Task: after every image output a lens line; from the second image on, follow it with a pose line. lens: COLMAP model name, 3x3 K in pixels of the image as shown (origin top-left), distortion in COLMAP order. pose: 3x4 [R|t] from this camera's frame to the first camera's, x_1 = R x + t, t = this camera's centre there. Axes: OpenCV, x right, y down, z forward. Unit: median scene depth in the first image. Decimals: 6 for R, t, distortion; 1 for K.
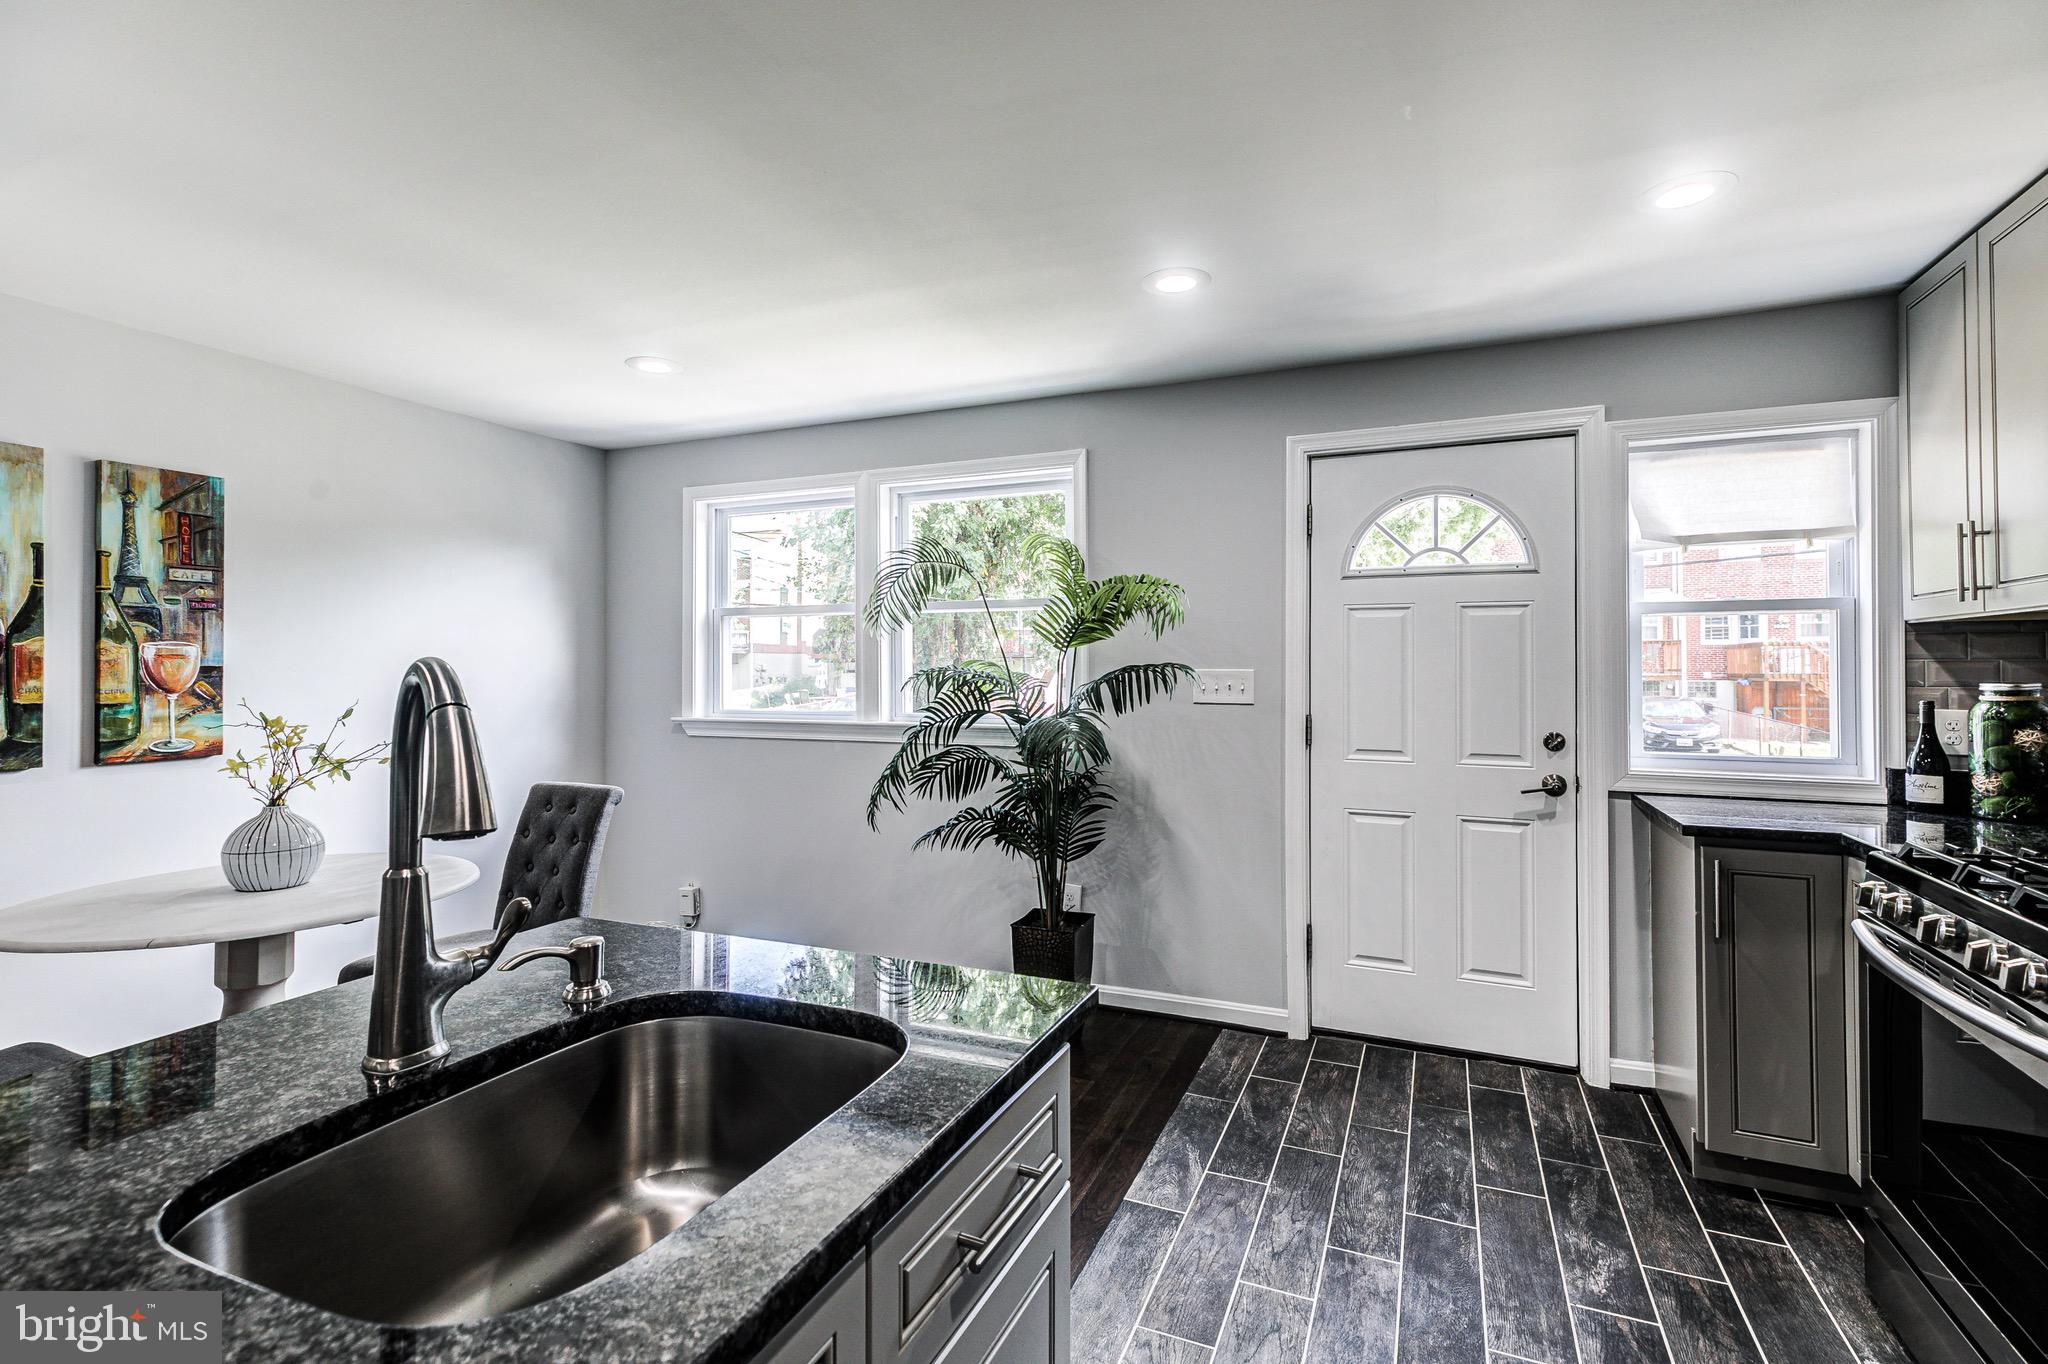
lens RADIAL K [[932.3, 0, 1022.3], [0, 932.3, 670.2], [0, 0, 1]] dist [0.009923, -0.000106]
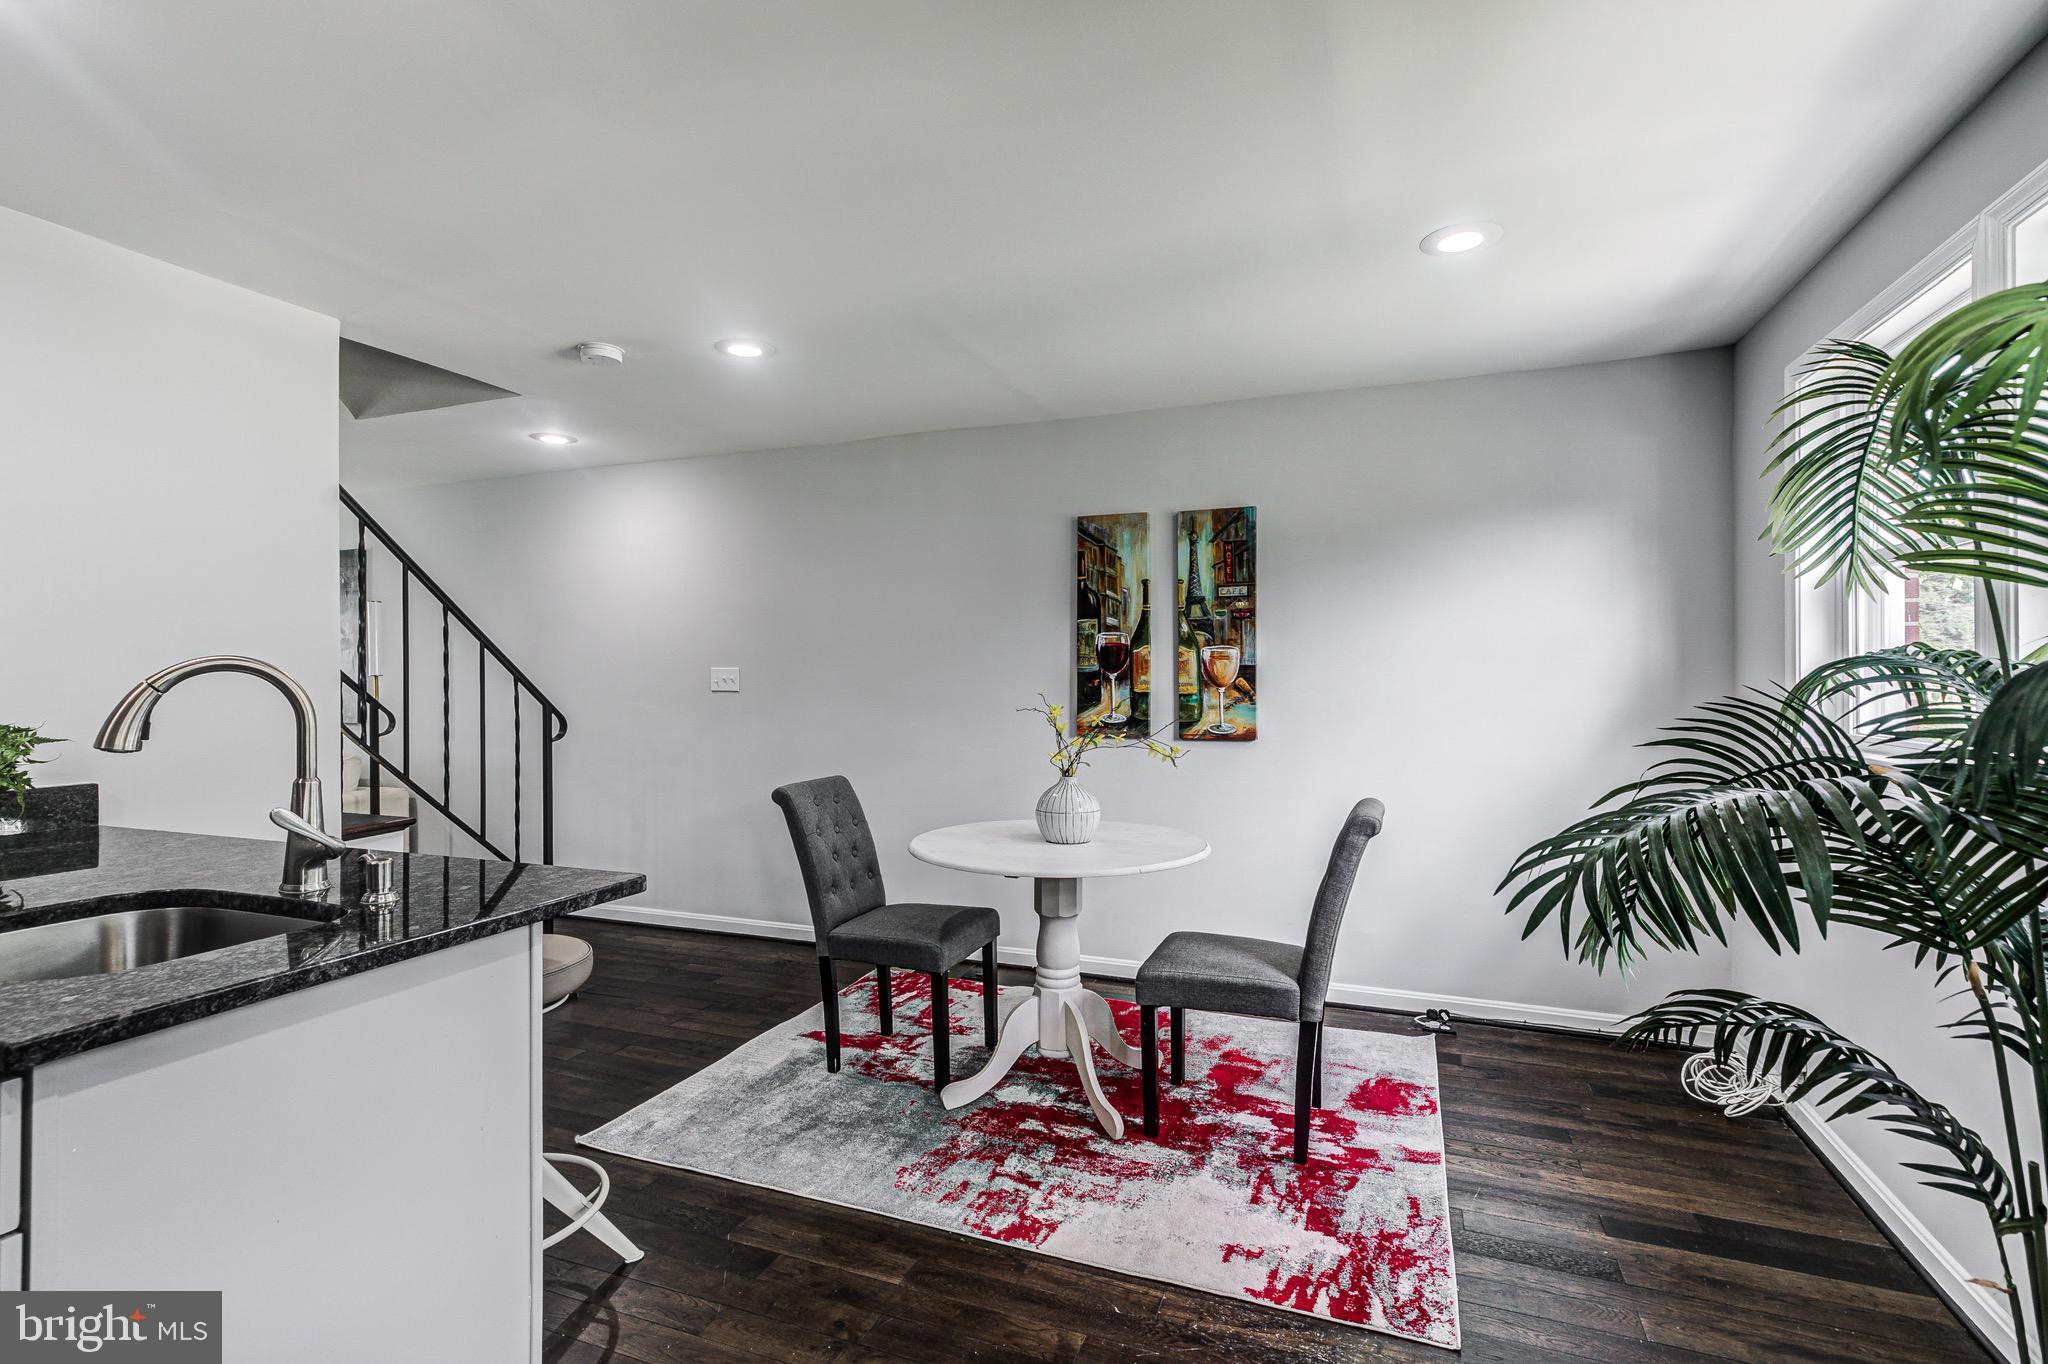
lens RADIAL K [[954.7, 0, 1033.4], [0, 954.7, 675.7], [0, 0, 1]] dist [0.008063, 0.002064]
pose [[0.046288, -0.001104, -0.998928, 0.361508], [0.001184, 0.999999, -0.001050, 0.010892], [0.998927, -0.001134, 0.046289, 0.708578]]
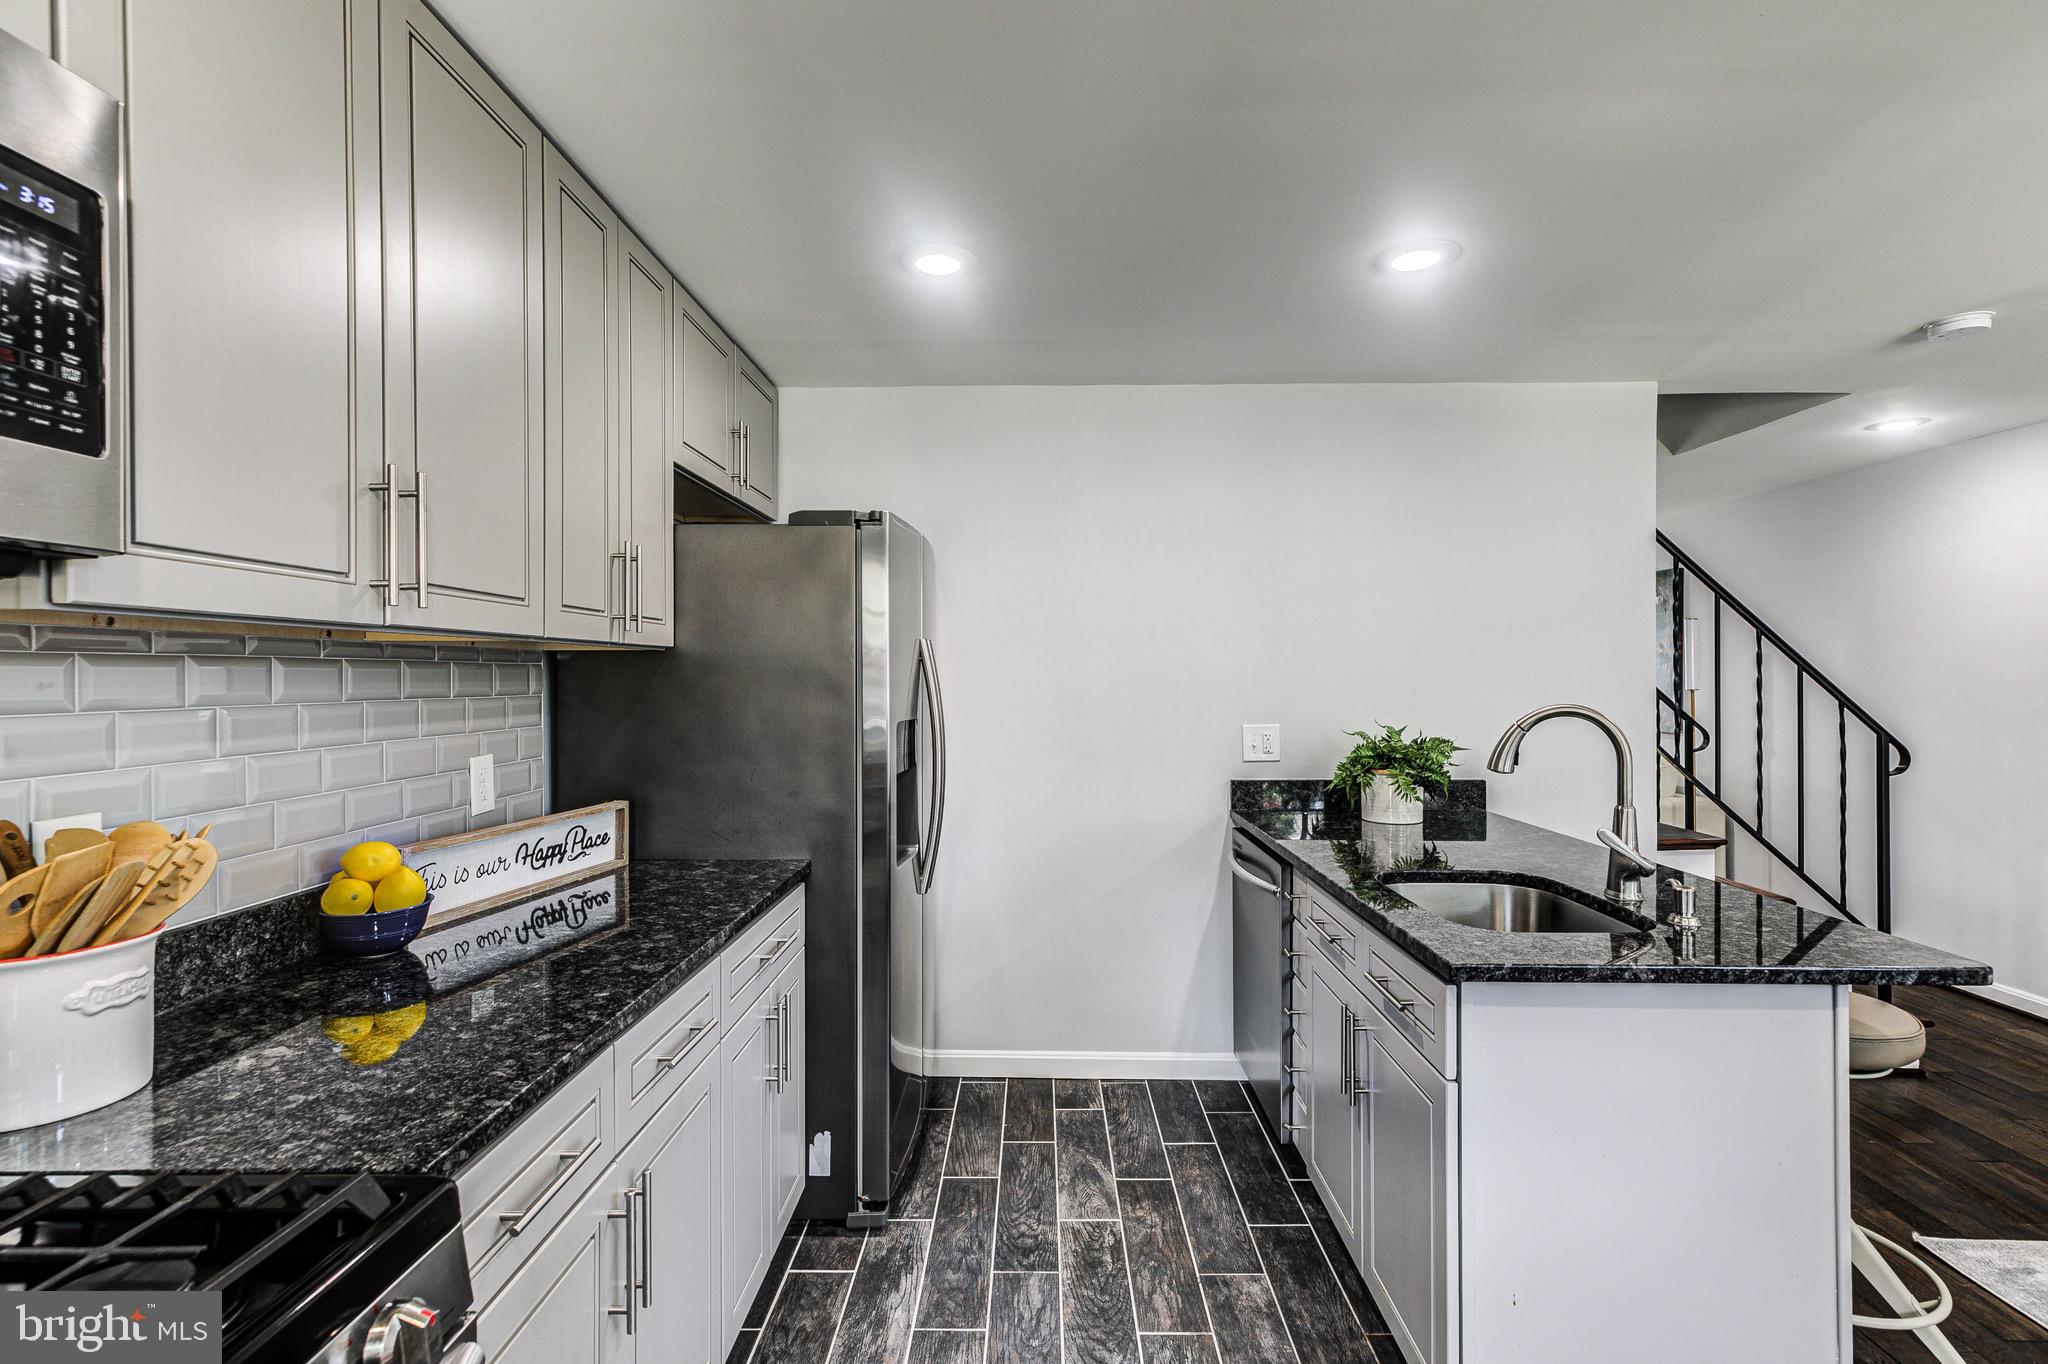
lens RADIAL K [[954.7, 0, 1033.4], [0, 954.7, 675.7], [0, 0, 1]] dist [0.008063, 0.002064]
pose [[-0.917211, 0.000423, -0.398402, 0.440425], [0.000175, 1.000000, 0.000659, -0.025202], [0.398402, 0.000535, -0.917211, 0.769368]]
